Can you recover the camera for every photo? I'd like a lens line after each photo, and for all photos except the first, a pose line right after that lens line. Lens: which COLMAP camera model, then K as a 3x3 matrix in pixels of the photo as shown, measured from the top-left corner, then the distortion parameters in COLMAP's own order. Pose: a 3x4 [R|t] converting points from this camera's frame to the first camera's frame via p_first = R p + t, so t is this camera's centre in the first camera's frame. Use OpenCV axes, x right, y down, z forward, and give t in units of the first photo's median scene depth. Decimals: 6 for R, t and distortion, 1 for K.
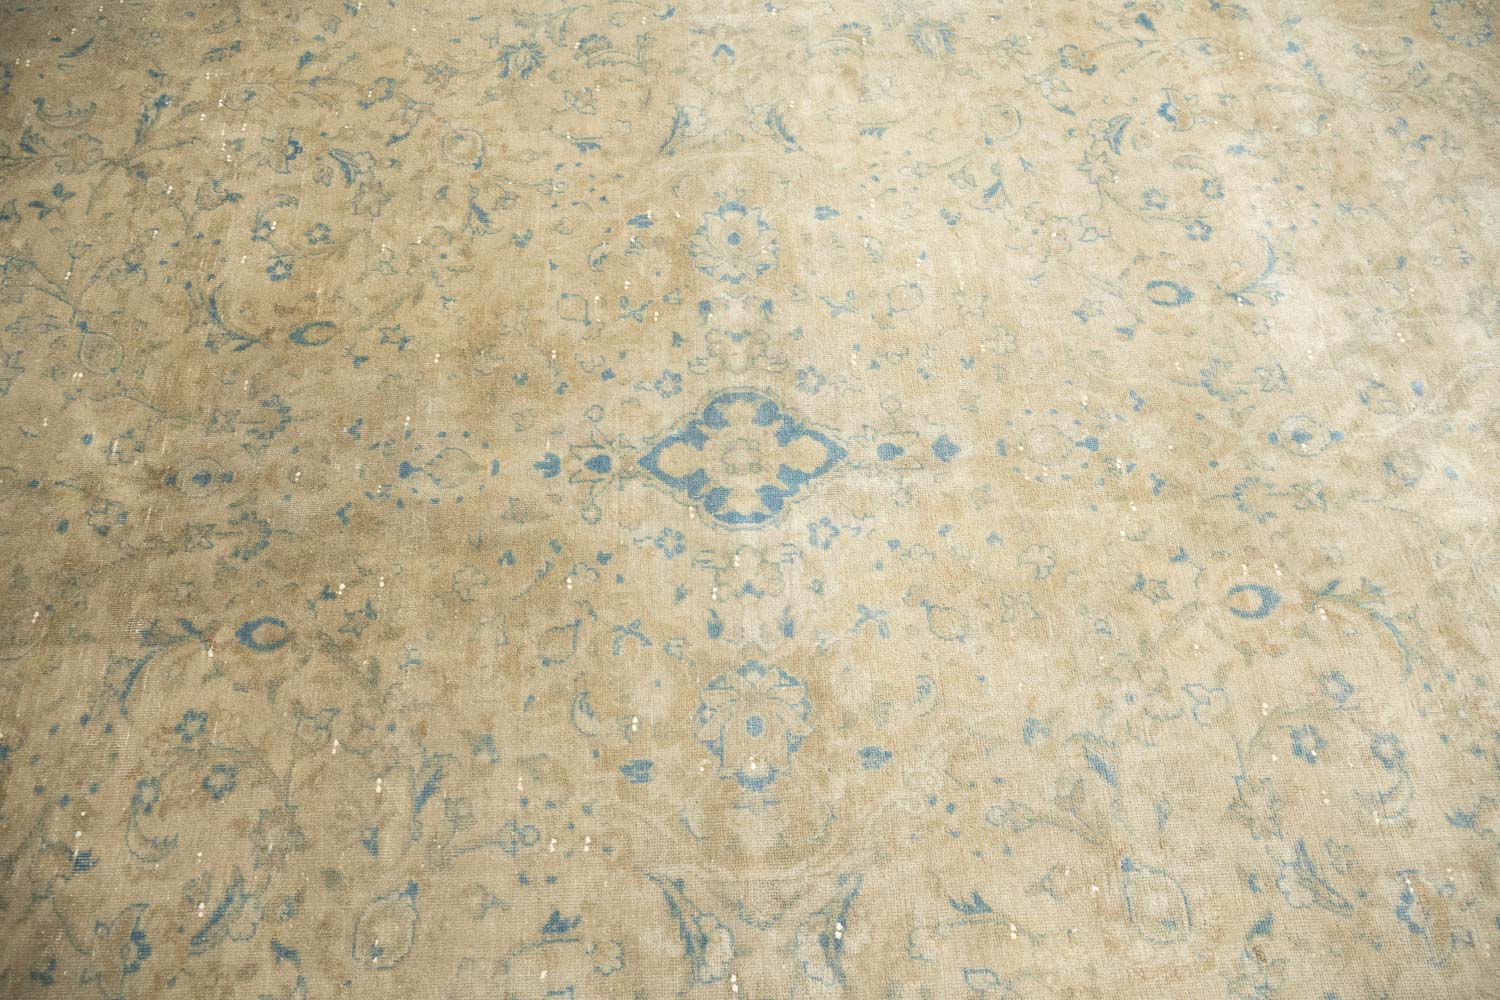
lens RADIAL K [[1237.9, 0, 744.3], [0, 1237.9, 482.4], [0, 0, 1]] dist [0.001019, 0.004560]
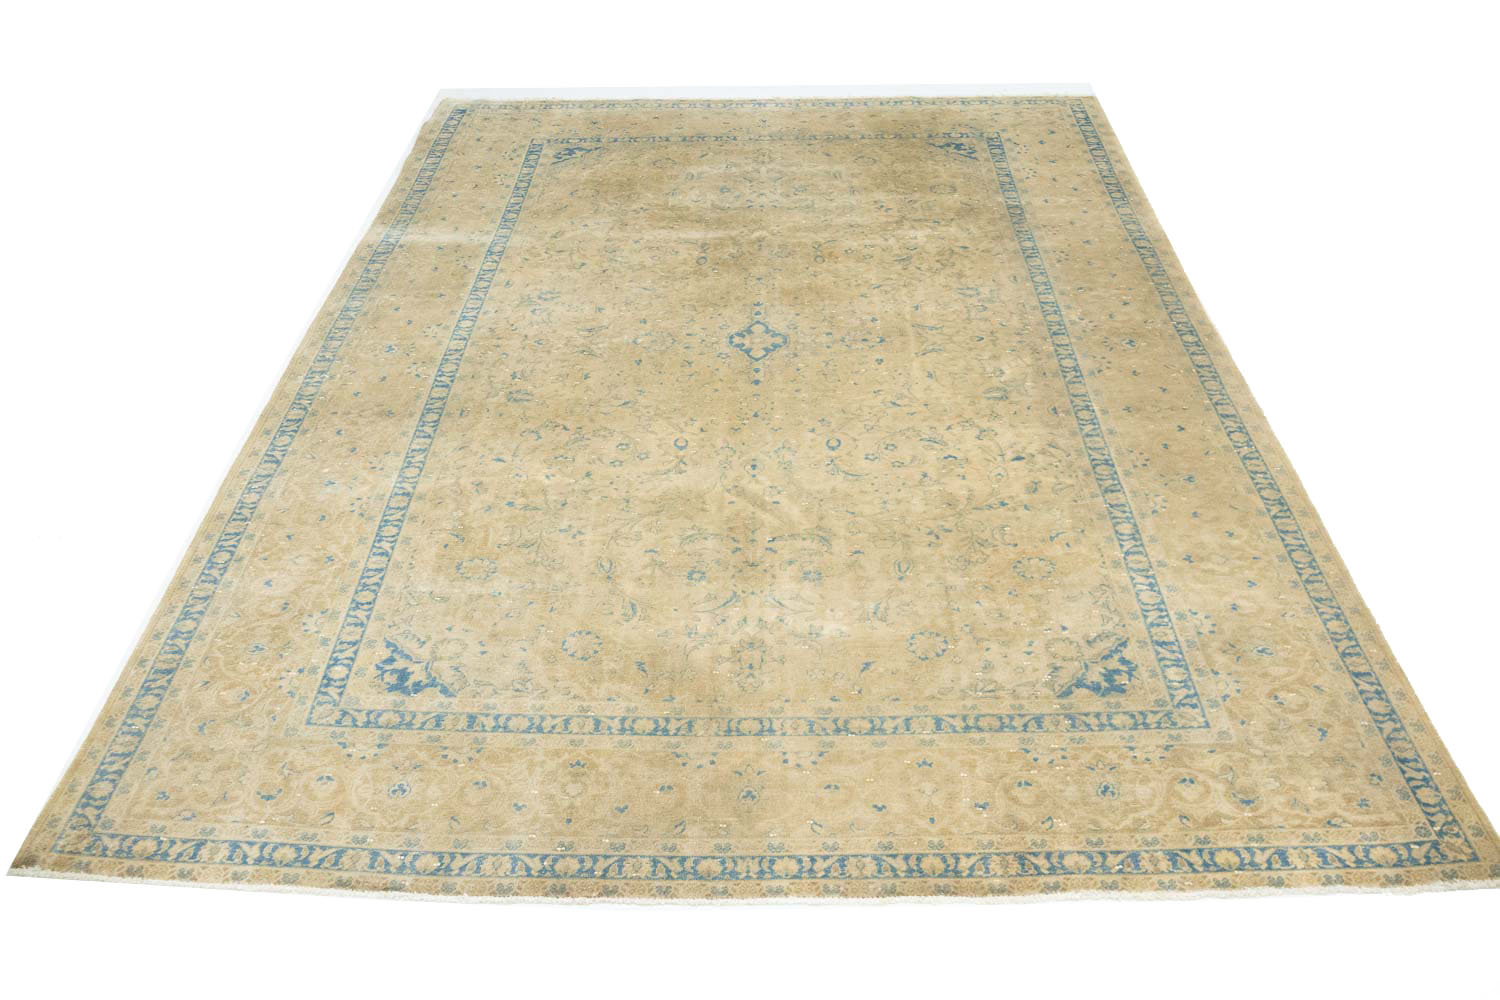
lens RADIAL K [[1237.9, 0, 744.3], [0, 1237.9, 482.4], [0, 0, 1]] dist [0.001019, 0.004560]
pose [[-0.049829, 0.642090, -0.765008, 2.256452], [-0.849451, 0.375621, 0.370597, -0.877197], [0.525309, 0.668303, 0.526708, -0.231380]]
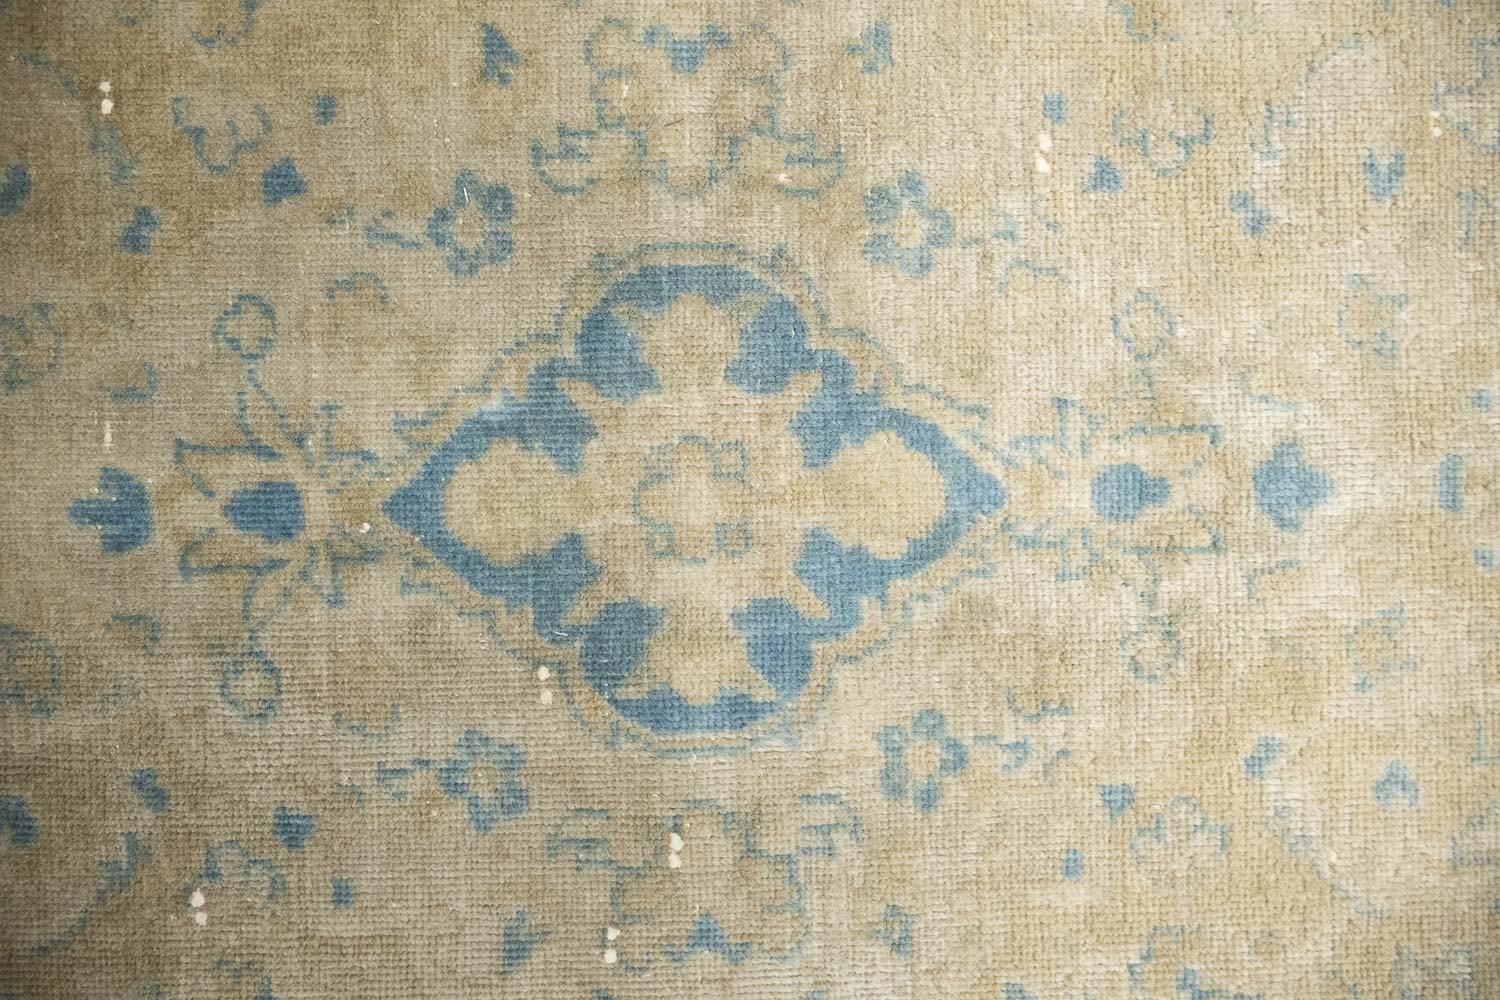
lens RADIAL K [[1237.9, 0, 744.3], [0, 1237.9, 482.4], [0, 0, 1]] dist [0.001019, 0.004560]
pose [[0.998862, 0.015608, 0.045058, -0.003504], [-0.036223, 0.862889, 0.504094, -0.194224], [-0.031012, -0.505153, 0.862473, 0.707568]]
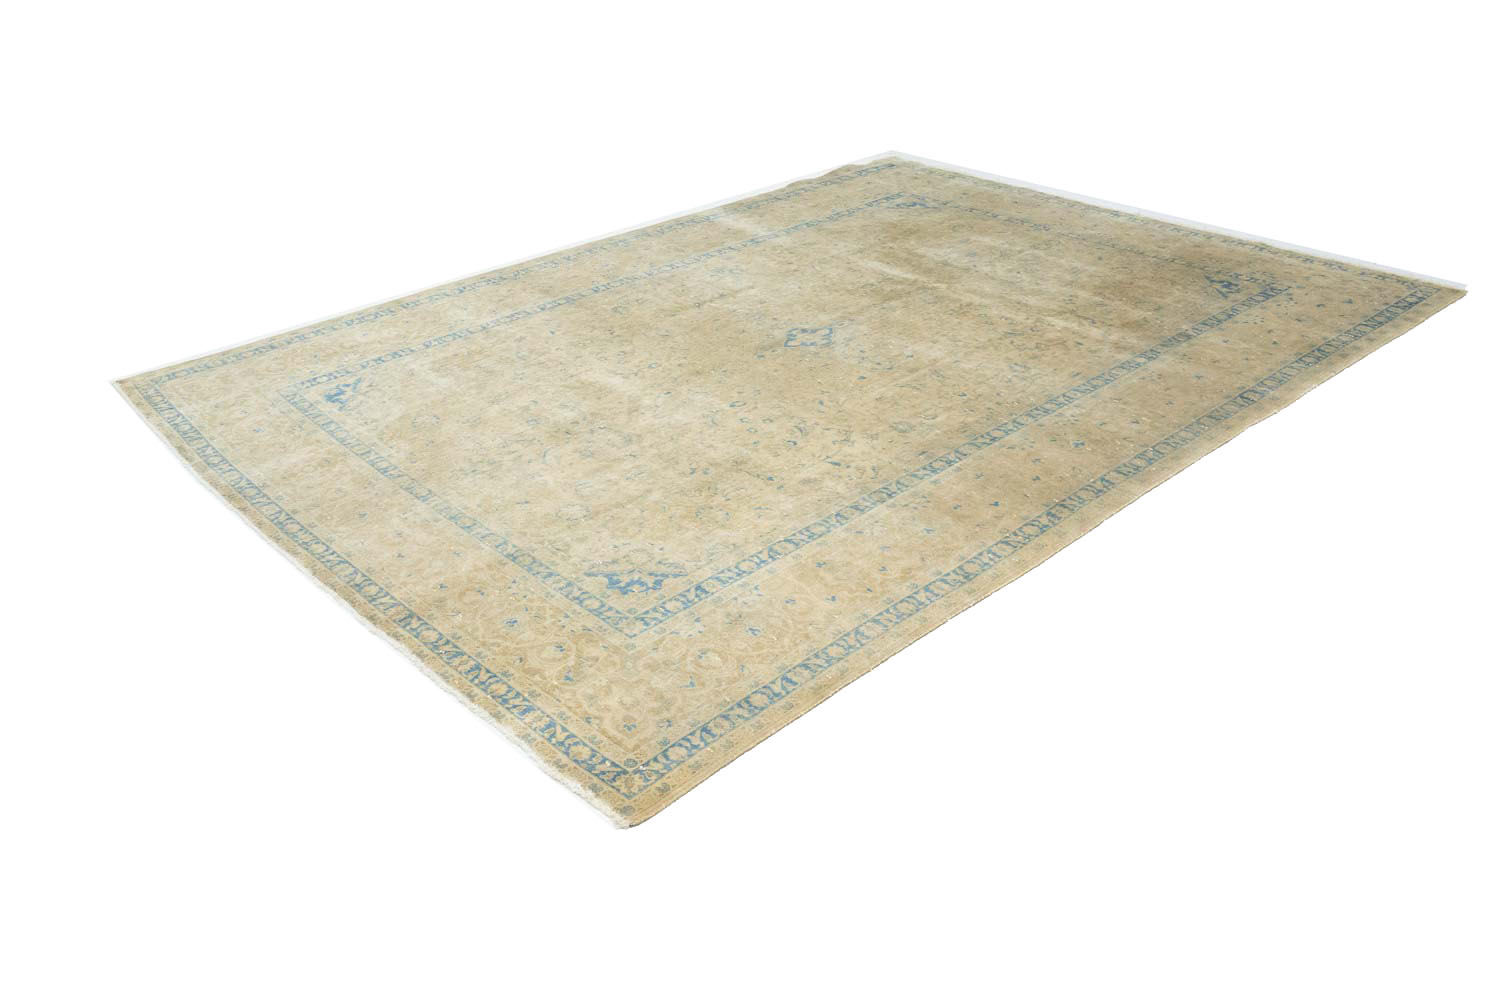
lens RADIAL K [[1237.9, 0, 744.3], [0, 1237.9, 482.4], [0, 0, 1]] dist [0.001019, 0.004560]
pose [[-0.757460, 0.362861, -0.542757, 1.913576], [-0.534753, 0.132117, 0.834617, -2.447771], [0.374558, 0.922430, 0.093968, 0.980077]]
